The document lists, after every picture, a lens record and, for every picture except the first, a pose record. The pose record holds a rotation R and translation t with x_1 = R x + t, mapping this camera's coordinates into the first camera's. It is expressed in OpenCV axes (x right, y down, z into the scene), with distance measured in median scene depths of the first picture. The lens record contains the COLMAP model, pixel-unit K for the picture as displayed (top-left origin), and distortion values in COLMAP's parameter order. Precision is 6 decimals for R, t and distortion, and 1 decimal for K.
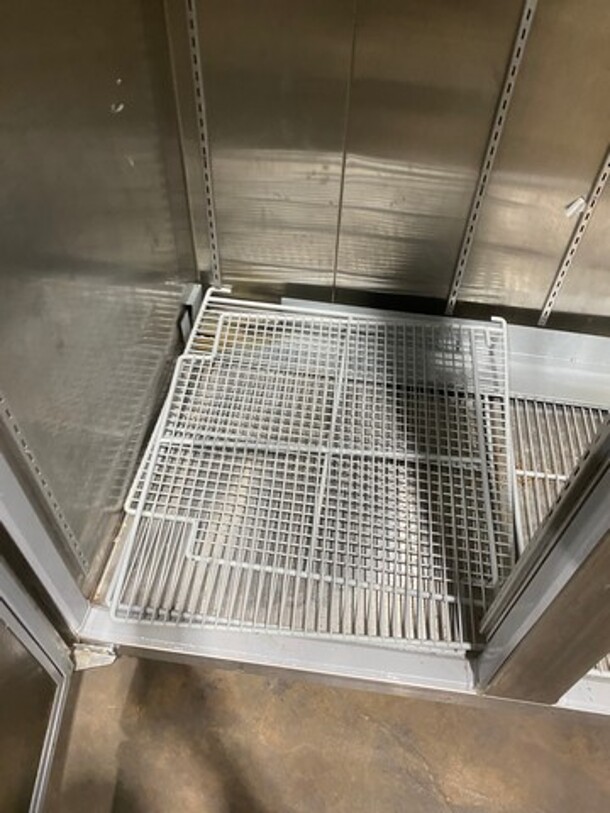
lens RADIAL K [[623.9, 0, 305.0], [0, 623.9, 406.5], [0, 0, 1]] dist [0.238195, 0.001738]
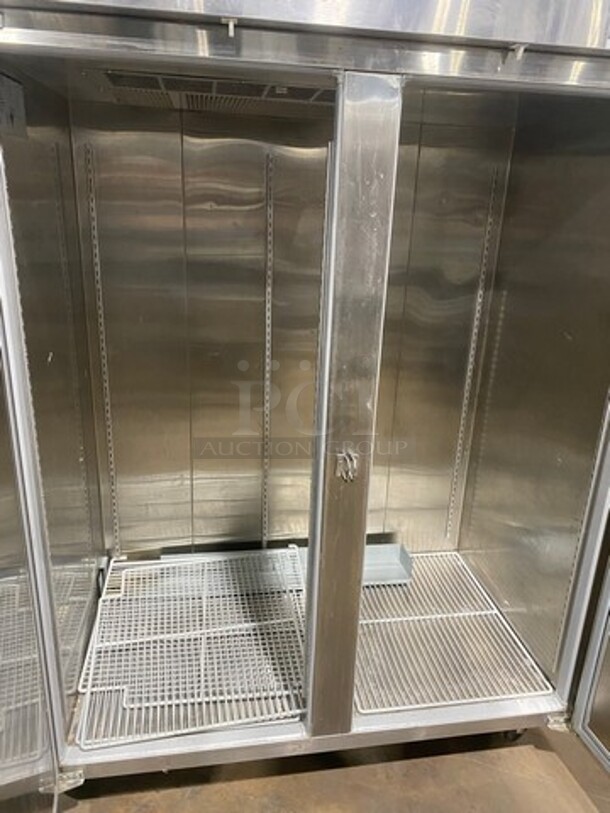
lens RADIAL K [[617.4, 0, 305.0], [0, 617.4, 406.5], [0, 0, 1]] dist [0.006727, 0.009179]
pose [[0.959713, -0.098656, 0.263092, -0.063426], [0.212277, 0.868029, -0.448847, 0.285960], [-0.184090, 0.486613, 0.854002, -0.597017]]
